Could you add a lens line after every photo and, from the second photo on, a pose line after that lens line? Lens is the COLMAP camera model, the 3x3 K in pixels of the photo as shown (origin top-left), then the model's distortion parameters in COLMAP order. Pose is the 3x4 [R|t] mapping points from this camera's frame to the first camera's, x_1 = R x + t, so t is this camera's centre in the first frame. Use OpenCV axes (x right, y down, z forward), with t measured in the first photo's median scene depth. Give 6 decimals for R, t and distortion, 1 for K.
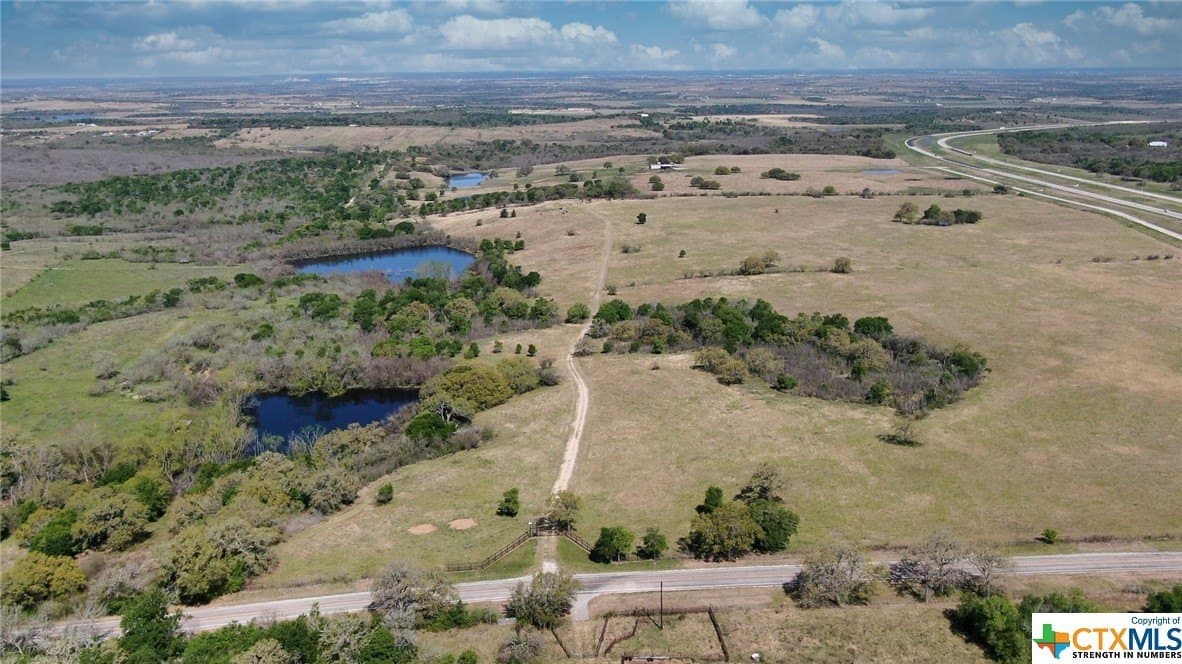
lens RADIAL K [[1054.7, 0, 591.5], [0, 1054.7, 330.1], [0, 0, 1]] dist [-0.016469, 0.020225]
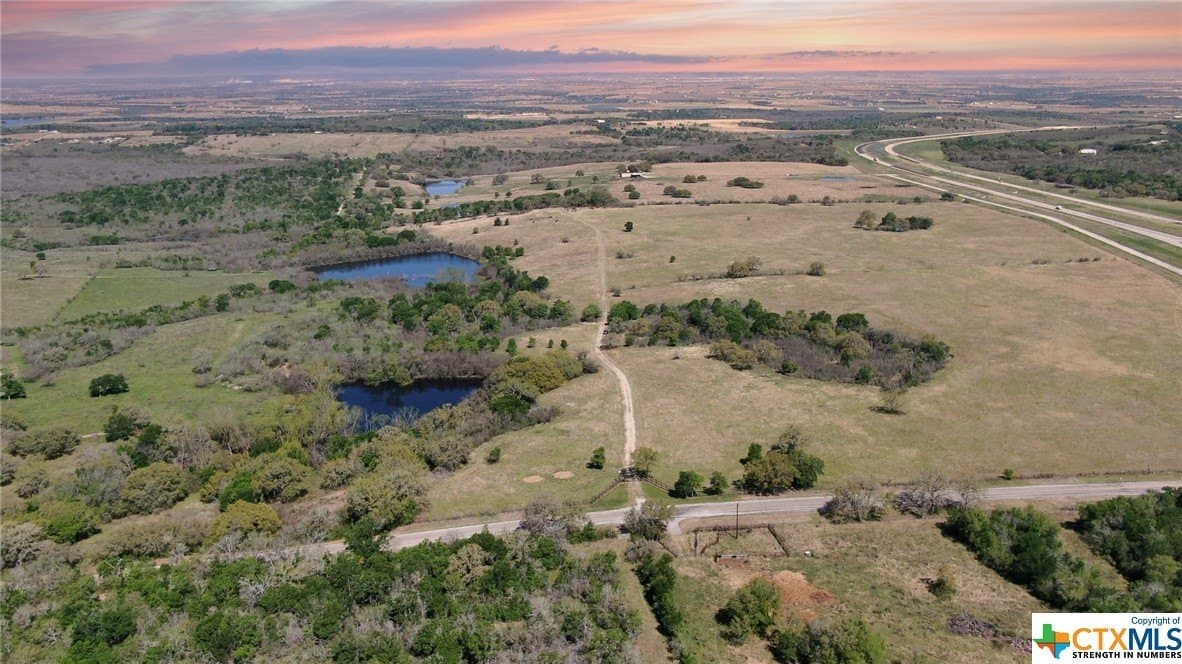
lens RADIAL K [[1054.7, 0, 591.5], [0, 1054.7, 331.5], [0, 0, 1]] dist [-0.016469, 0.020225]
pose [[0.998661, -0.010410, 0.050664, -0.038349], [0.010403, 0.999946, 0.000408, 0.001955], [-0.050666, 0.000120, 0.998716, -0.074513]]
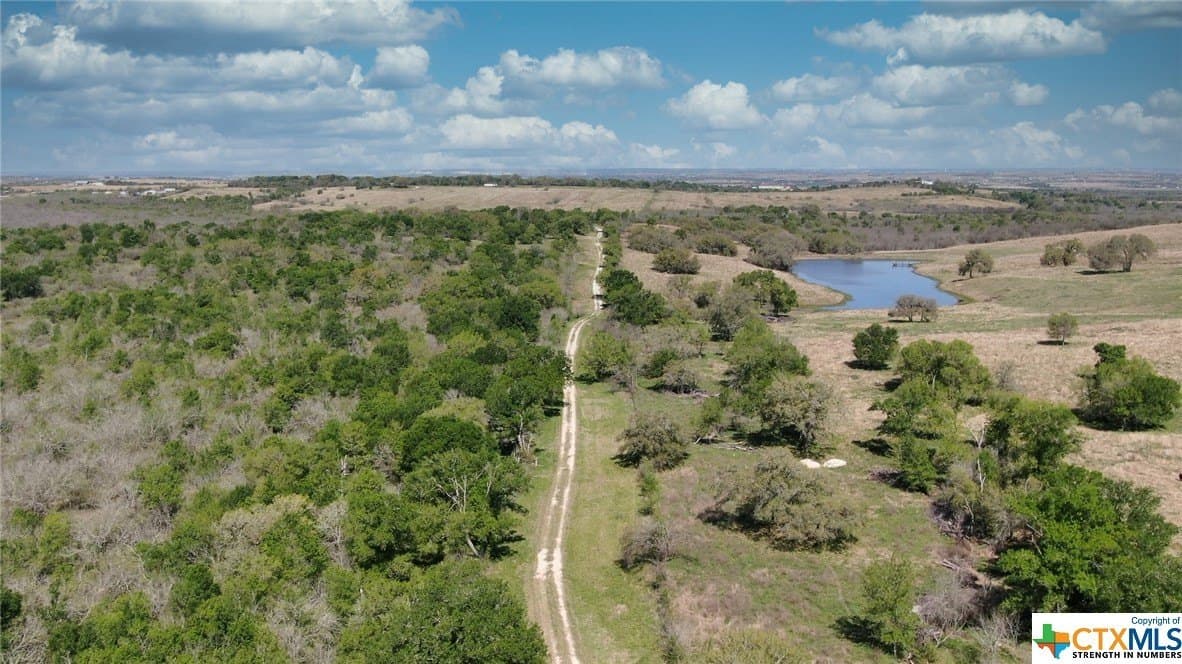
lens RADIAL K [[1054.7, 0, 591.9], [0, 1054.7, 331.4], [0, 0, 1]] dist [-0.016469, 0.020225]
pose [[0.994274, 0.022791, -0.104402, -0.245984], [-0.032123, 0.995550, -0.088589, -0.139641], [0.101918, 0.091435, 0.990582, 0.986116]]
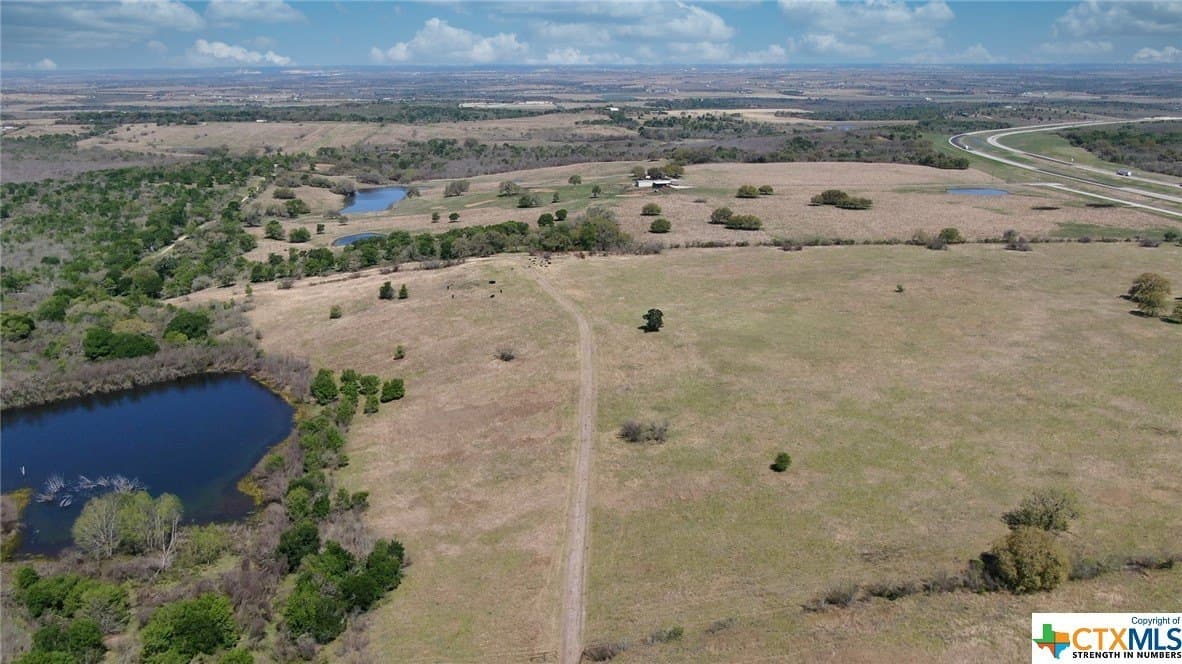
lens RADIAL K [[1054.7, 0, 586.7], [0, 1054.7, 334.1], [0, 0, 1]] dist [-0.016469, 0.020225]
pose [[0.999506, -0.004433, 0.031119, 0.001507], [0.004161, 0.999953, 0.008802, -0.083383], [-0.031157, -0.008668, 0.999477, 0.414282]]
